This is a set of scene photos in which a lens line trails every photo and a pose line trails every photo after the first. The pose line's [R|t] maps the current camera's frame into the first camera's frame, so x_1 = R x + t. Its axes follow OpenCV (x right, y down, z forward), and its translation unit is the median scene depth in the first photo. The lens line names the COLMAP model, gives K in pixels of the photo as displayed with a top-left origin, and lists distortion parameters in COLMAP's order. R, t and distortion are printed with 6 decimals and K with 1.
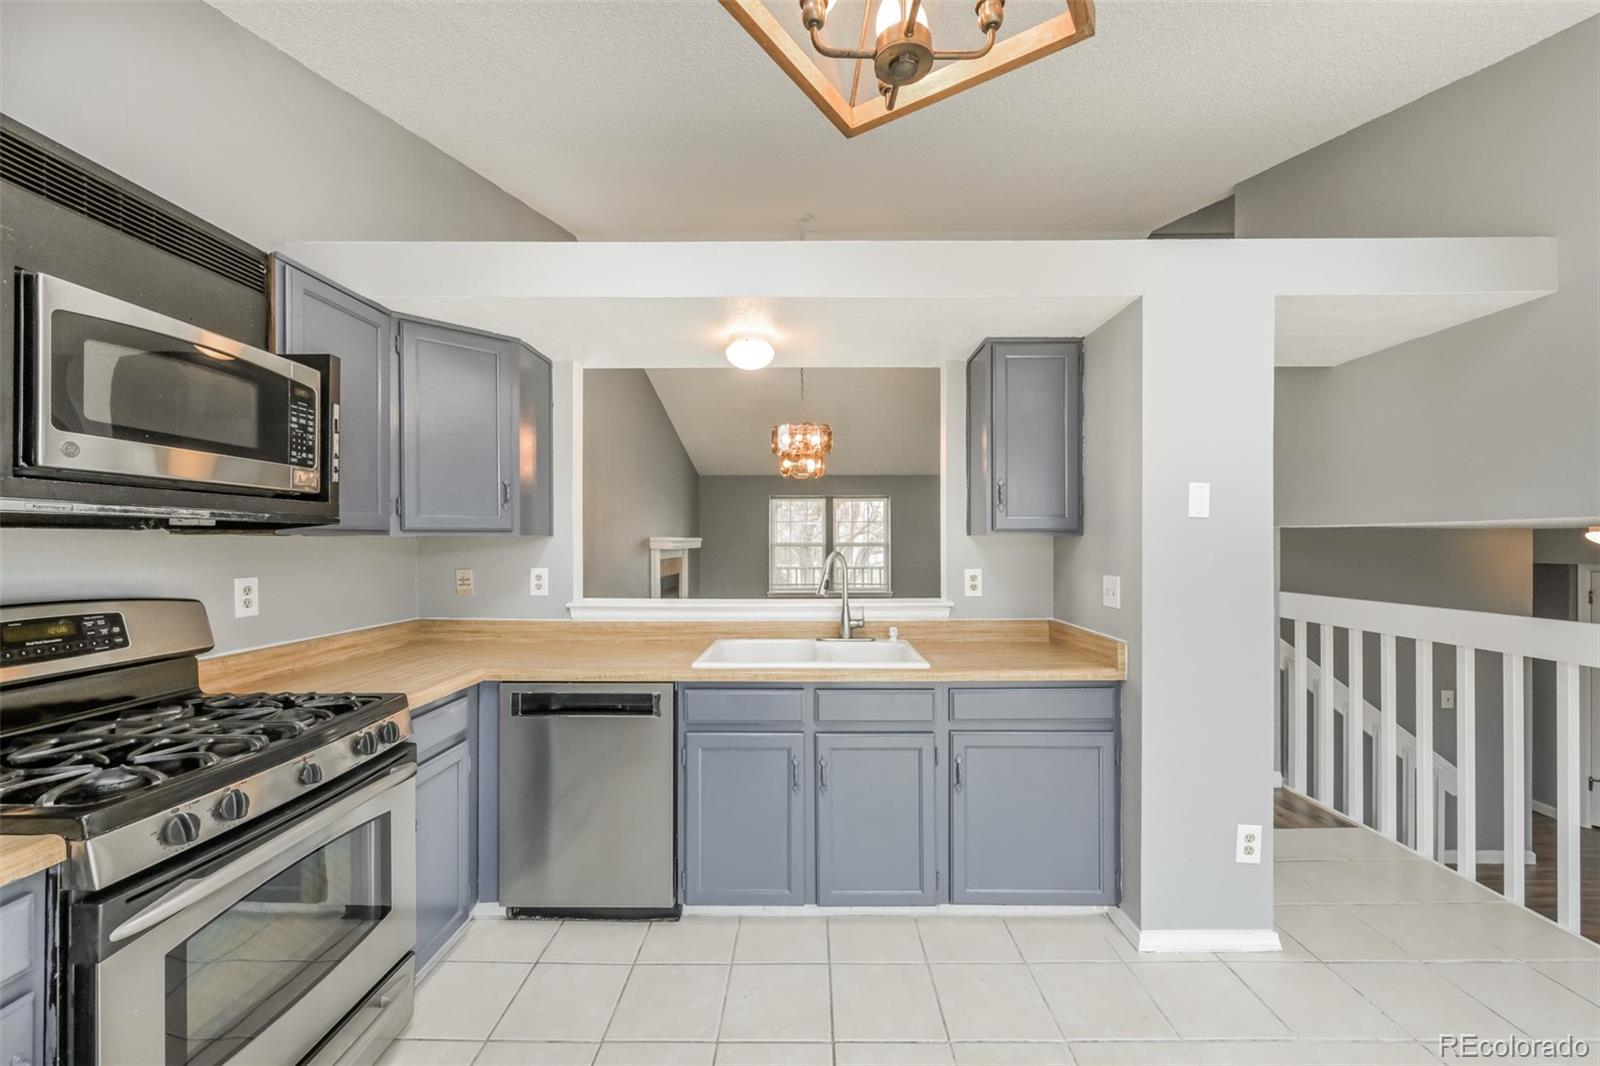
lens RADIAL K [[623.7, 0, 801.2], [0, 623.7, 541.6], [0, 0, 1]] dist [-0.000024, 0.000378]
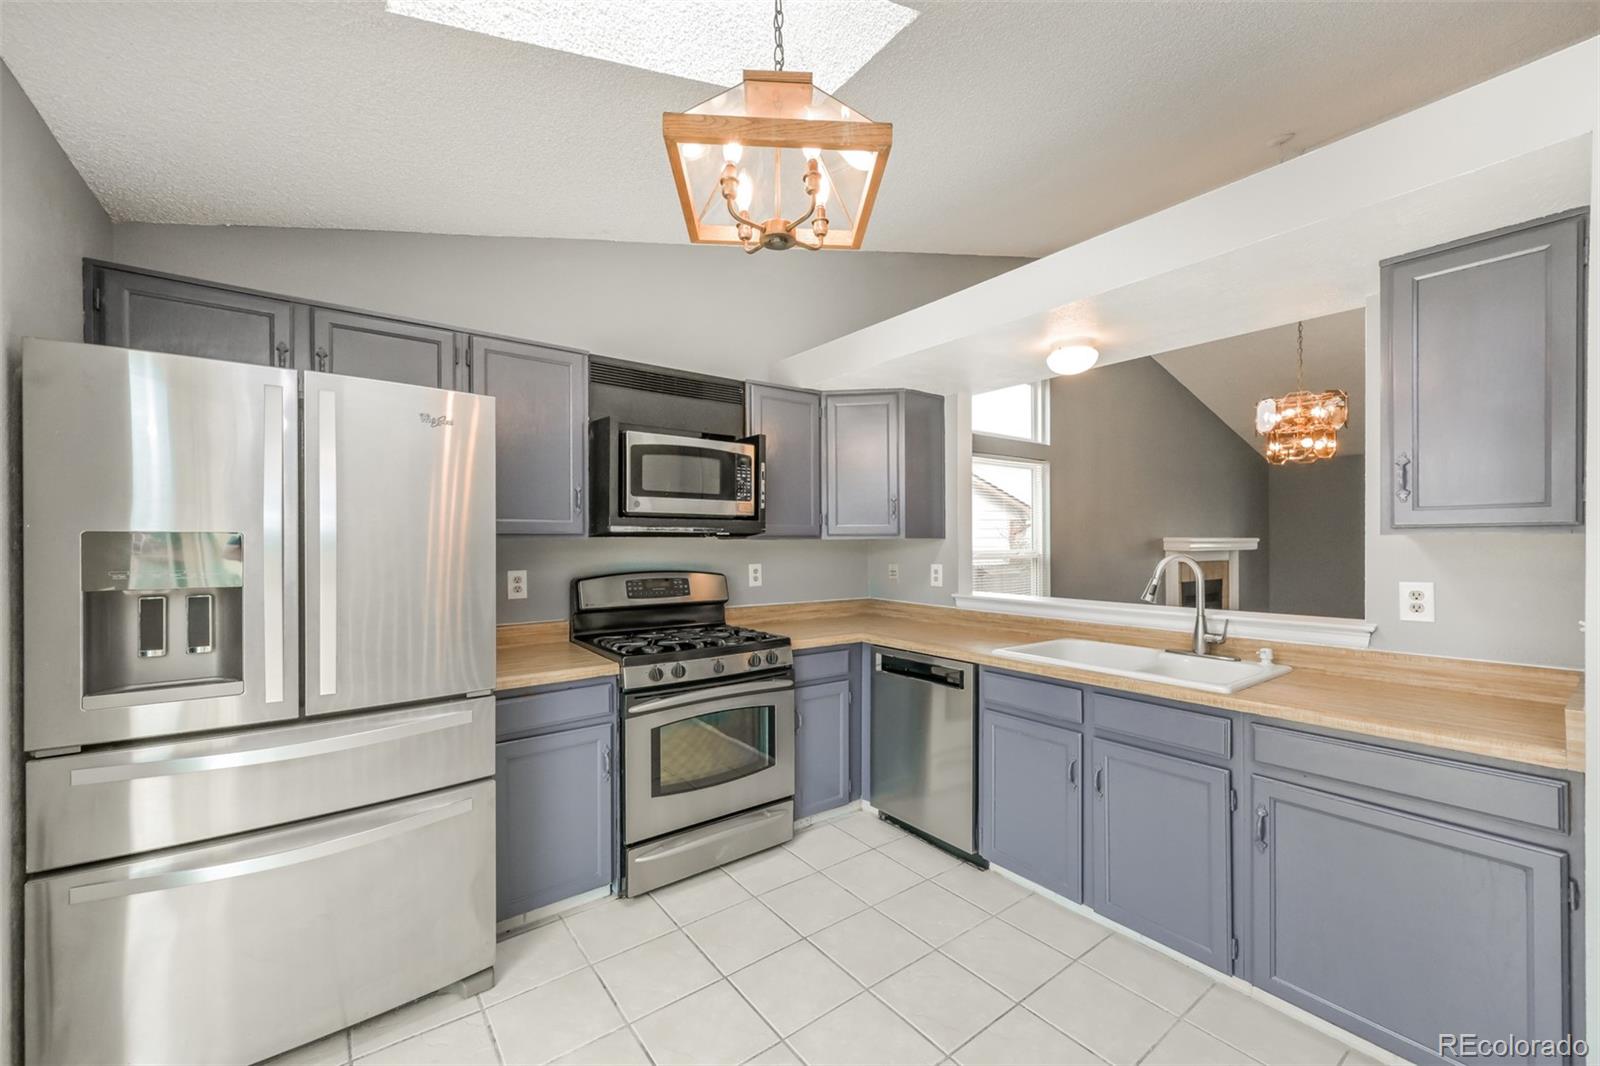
lens RADIAL K [[633.0, 0, 805.3], [0, 633.0, 546.0], [0, 0, 1]] dist [0.010993, 0.000121]
pose [[0.617019, 0.004472, -0.786936, 0.547667], [0.001044, 0.999978, 0.006501, -0.003085], [0.786948, -0.004833, 0.617001, 0.017998]]
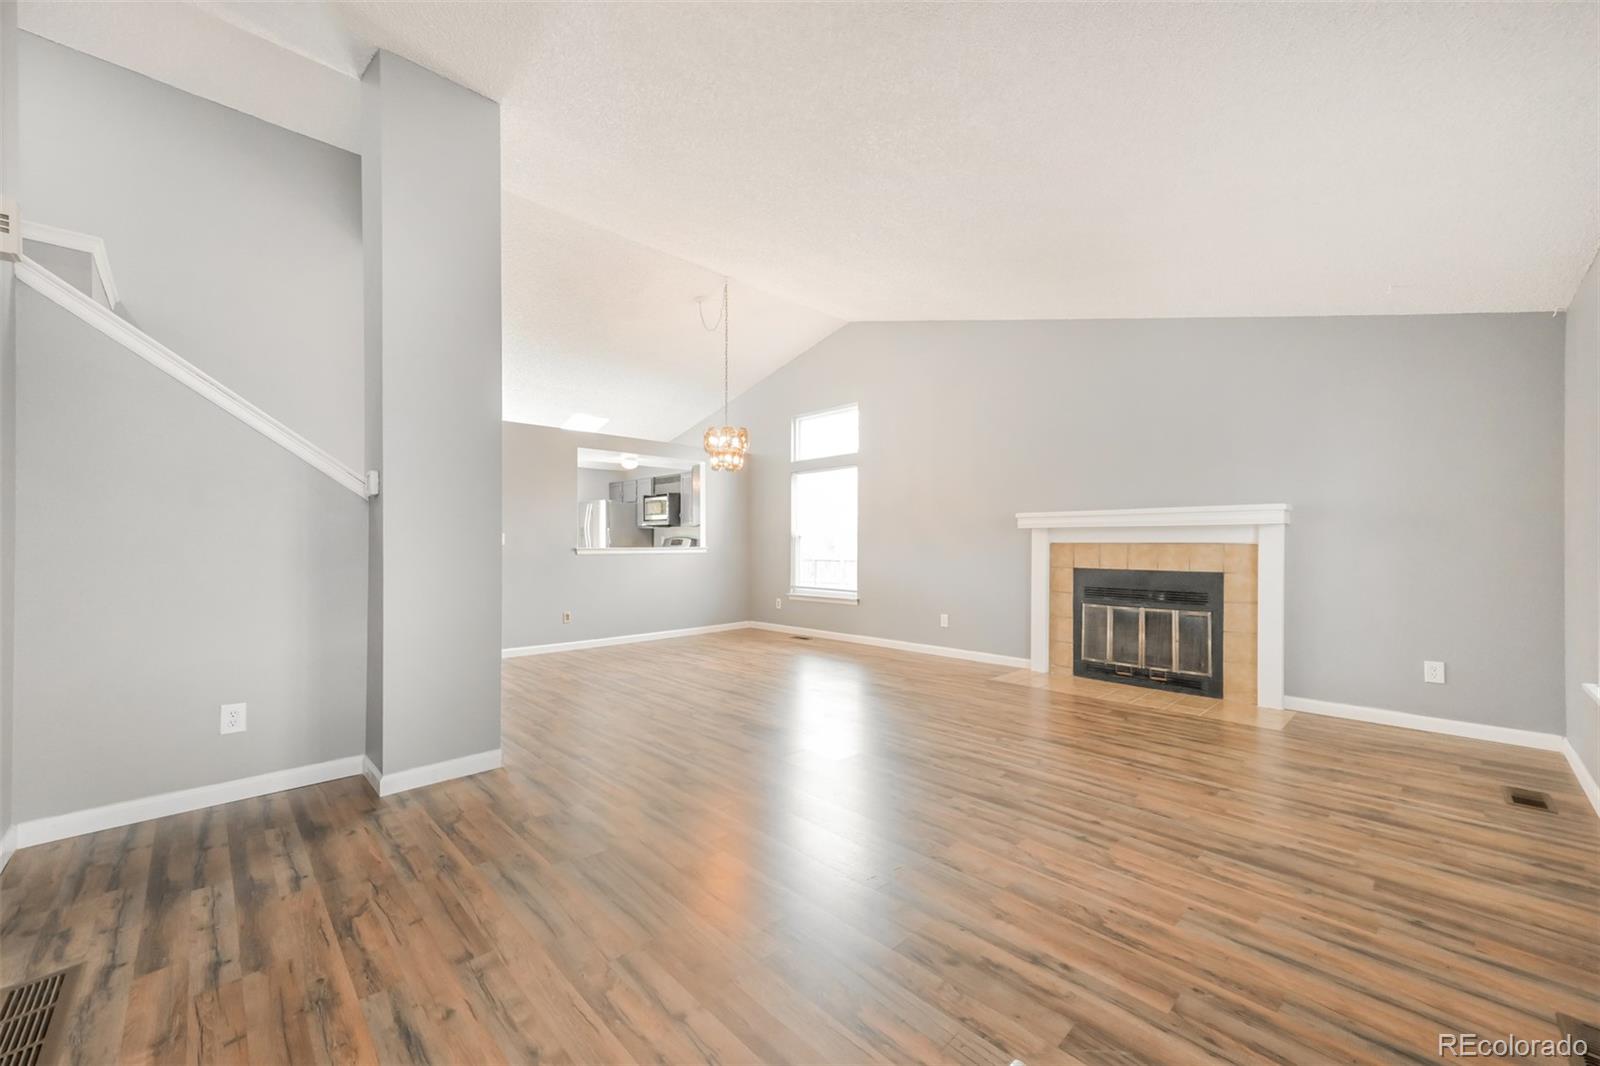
lens RADIAL K [[623.7, 0, 801.2], [0, 623.7, 541.6], [0, 0, 1]] dist [-0.000024, 0.000378]
pose [[-0.708702, 0.000262, -0.705508, 1.719202], [0.001033, 0.999999, -0.000666, 0.097021], [0.705508, -0.001201, -0.708701, 4.382037]]
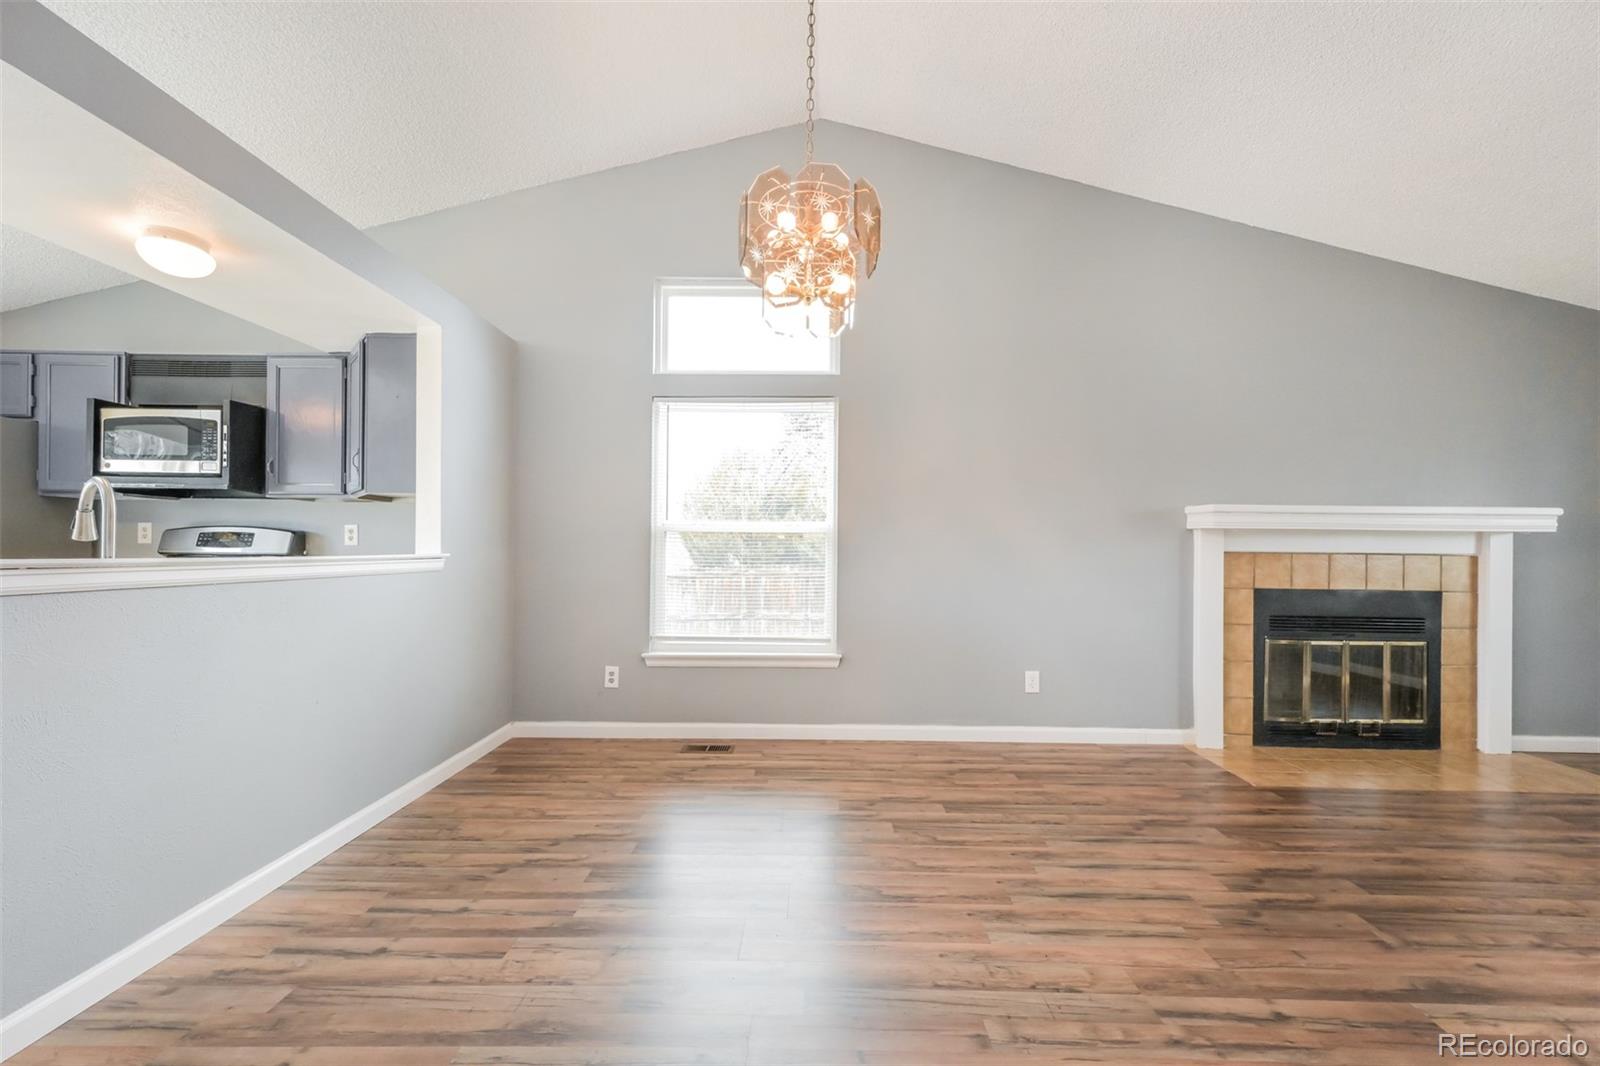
lens RADIAL K [[623.7, 0, 801.2], [0, 623.7, 541.6], [0, 0, 1]] dist [-0.000024, 0.000378]
pose [[0.005448, -0.005685, -0.999969, 0.910192], [-0.011138, 0.999921, -0.005746, 0.097428], [0.999923, 0.011169, 0.005384, 2.172921]]
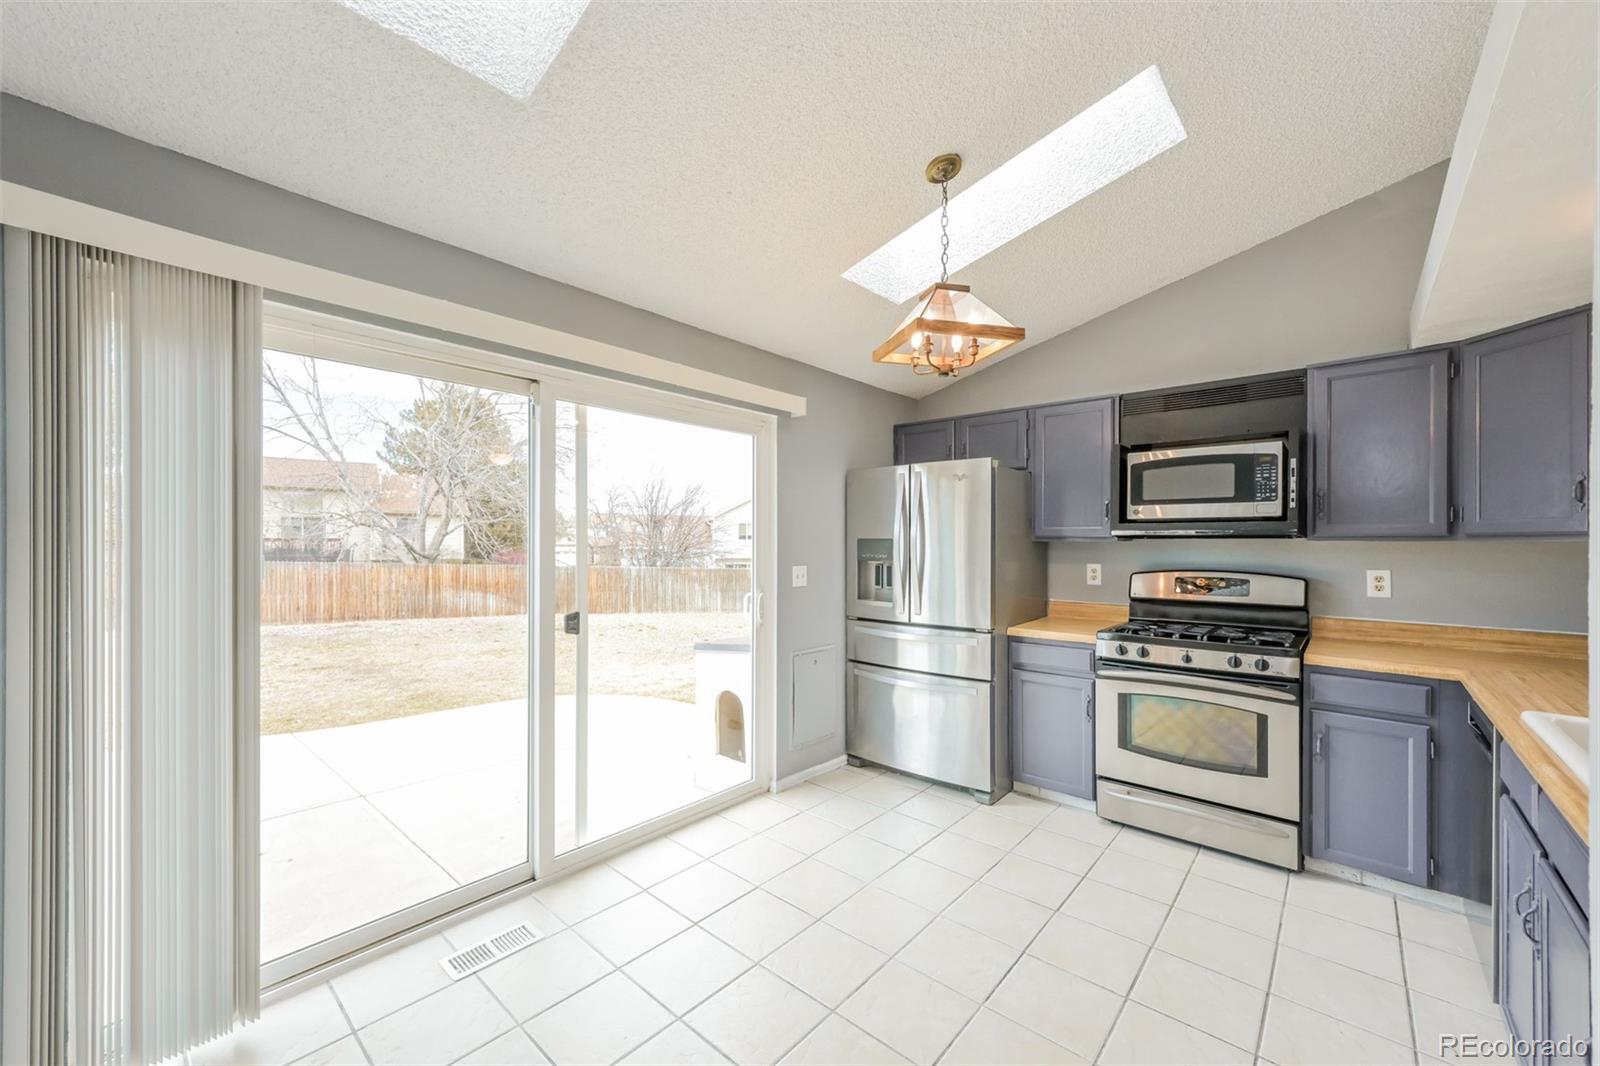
lens RADIAL K [[623.7, 0, 801.2], [0, 623.7, 541.6], [0, 0, 1]] dist [-0.000024, 0.000378]
pose [[-0.649208, 0.000592, -0.760610, 1.003923], [-0.001052, 0.999998, 0.001677, -0.008722], [0.760610, 0.001889, -0.649207, 0.858253]]
